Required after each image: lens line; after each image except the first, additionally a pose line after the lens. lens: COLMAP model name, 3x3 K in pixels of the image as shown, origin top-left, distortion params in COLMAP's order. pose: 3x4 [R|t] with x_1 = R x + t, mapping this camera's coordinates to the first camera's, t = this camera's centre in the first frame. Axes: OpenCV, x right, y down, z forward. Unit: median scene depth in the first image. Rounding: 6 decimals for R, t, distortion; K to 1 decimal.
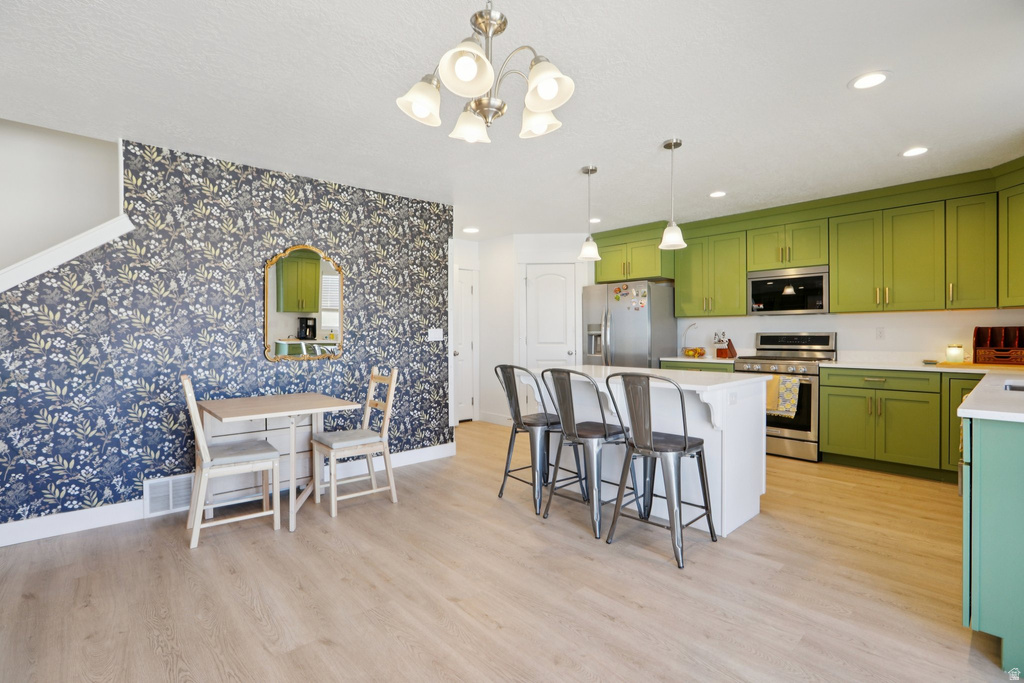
lens RADIAL K [[478.1, 0, 510.1], [0, 478.1, 337.0], [0, 0, 1]] dist [-0.033147, 0.004050]
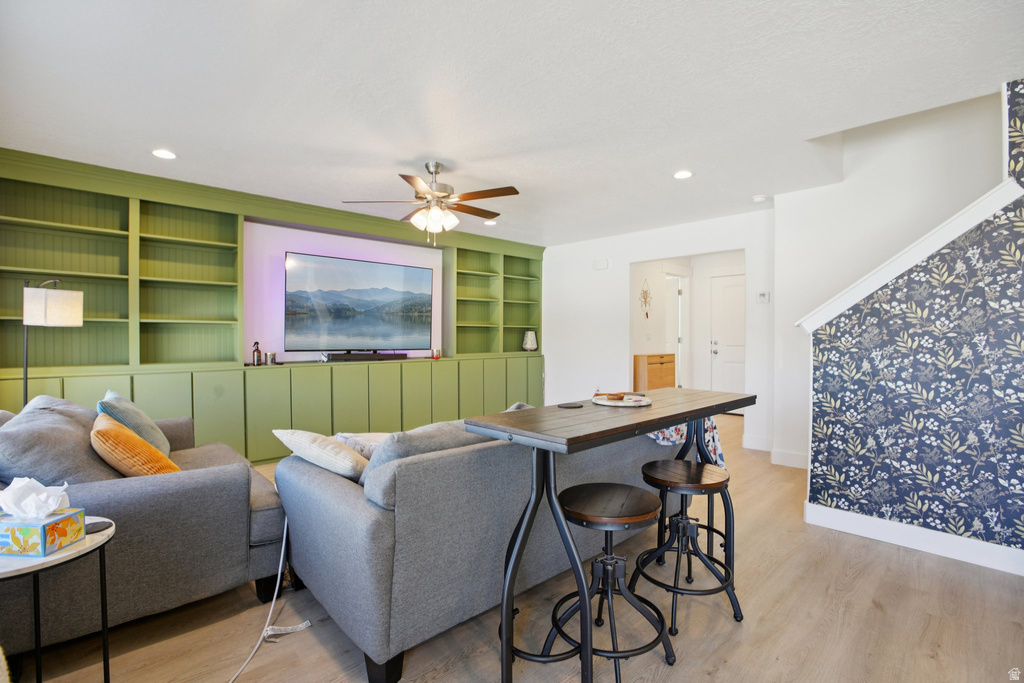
lens RADIAL K [[481.8, 0, 514.2], [0, 481.8, 342.1], [0, 0, 1]] dist [-0.054325, 0.019869]
pose [[0.040776, 0.017536, -0.999014, -0.070597], [-0.004741, 0.999838, 0.017357, 0.000541], [0.999157, 0.004028, 0.040853, 0.123791]]
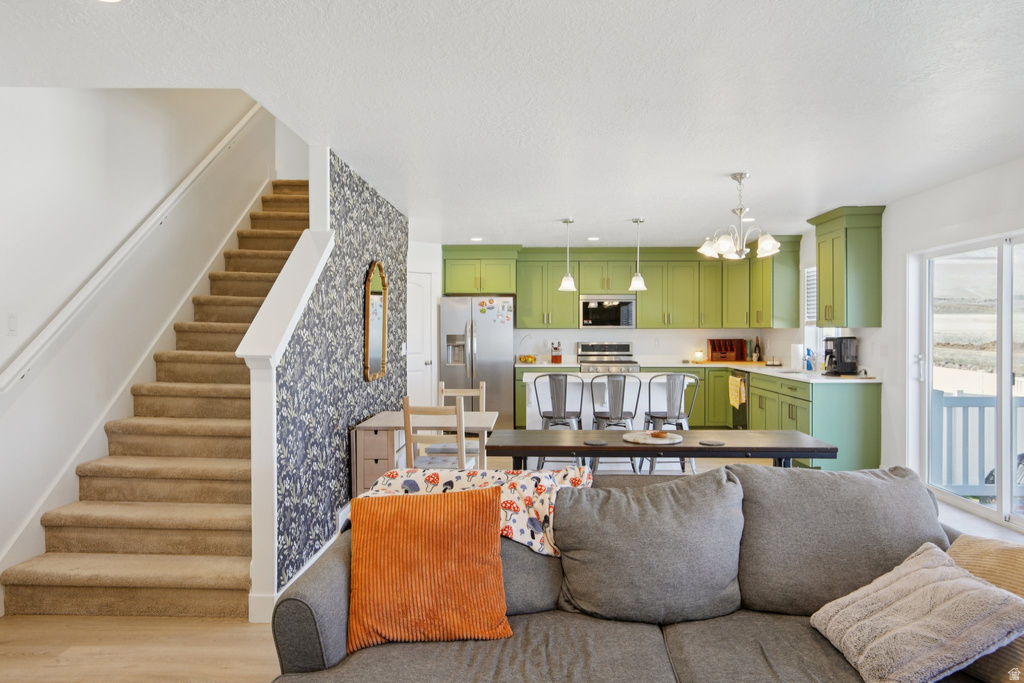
lens RADIAL K [[675.6, 0, 506.8], [0, 675.6, 336.6], [0, 0, 1]] dist [-0.010914, -0.001742]
pose [[0.698060, -0.004632, 0.716024, -1.327536], [0.002873, 0.999989, 0.003668, -0.045545], [-0.716033, -0.000503, 0.698066, -0.171066]]
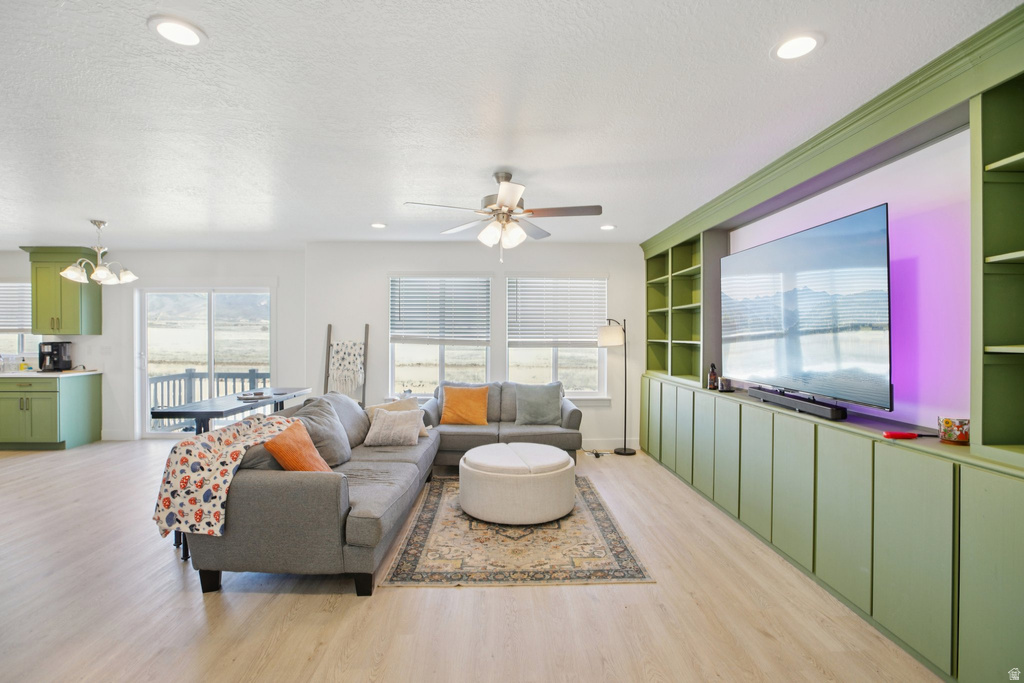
lens RADIAL K [[481.8, 0, 516.0], [0, 481.8, 335.6], [0, 0, 1]] dist [-0.054325, 0.019869]
pose [[-0.767914, 0.004582, 0.640537, -1.712284], [0.006715, 0.999977, 0.000897, -0.048676], [-0.640518, 0.004990, -0.767927, 0.695489]]
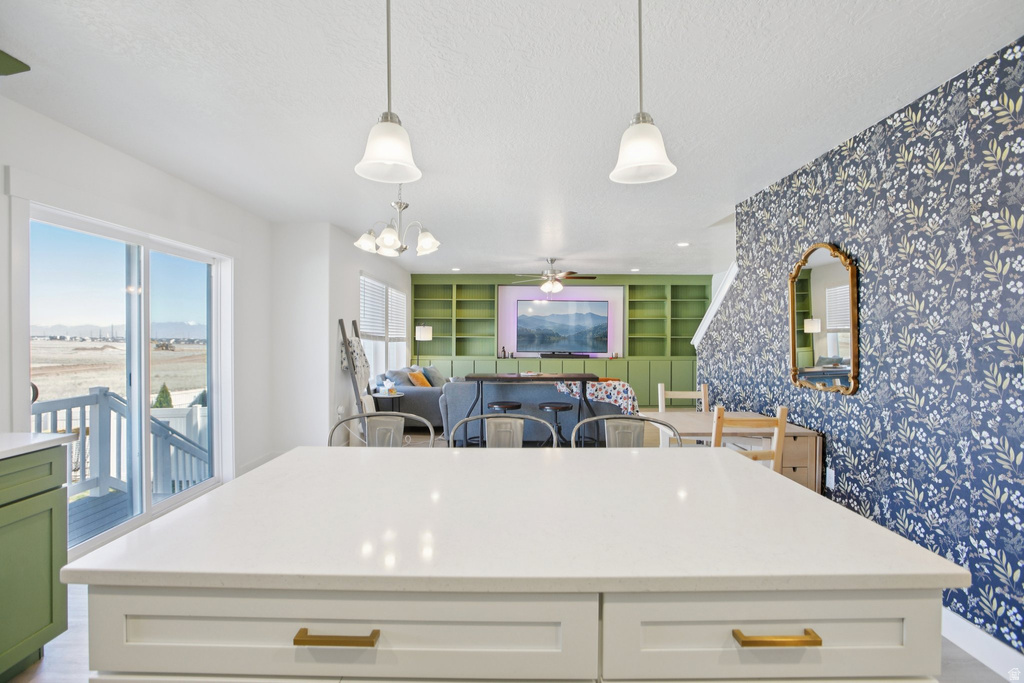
lens RADIAL K [[481.8, 0, 510.1], [0, 481.8, 339.6], [0, 0, 1]] dist [-0.054325, 0.019869]
pose [[-0.668025, 0.006749, -0.744108, 0.523299], [-0.004292, 0.999907, 0.012922, -0.045653], [0.744126, 0.011826, -0.667934, 1.221517]]
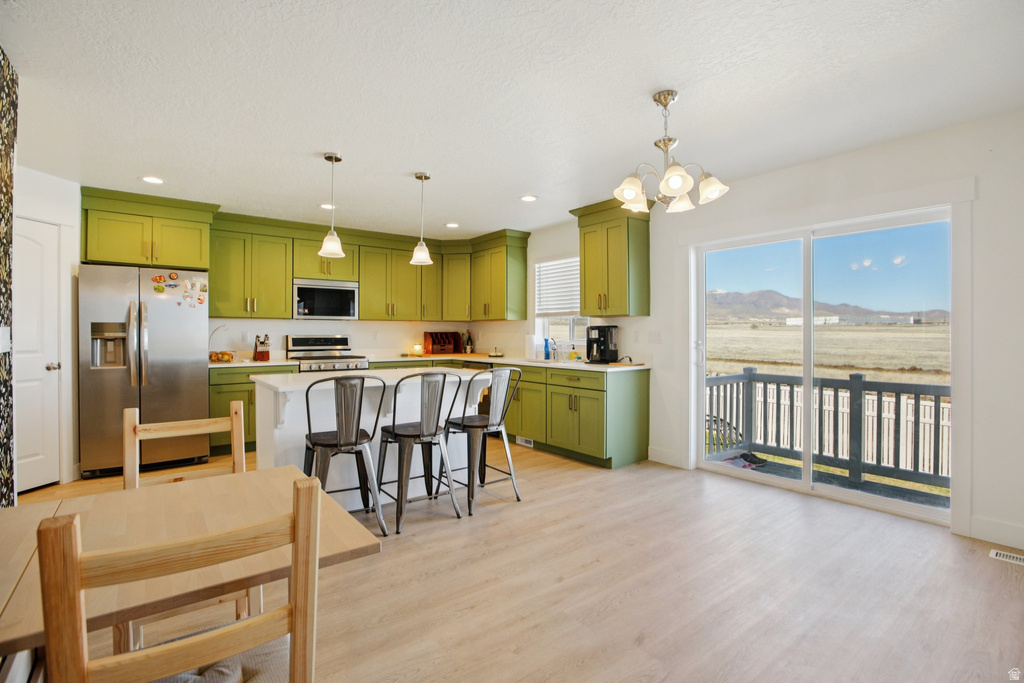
lens RADIAL K [[481.8, 0, 510.0], [0, 481.8, 336.9], [0, 0, 1]] dist [-0.054325, 0.019869]
pose [[0.081409, -0.001833, 0.996679, -0.744520], [0.003879, 0.999991, 0.001522, -0.007278], [-0.996673, 0.003742, 0.081416, 0.620528]]
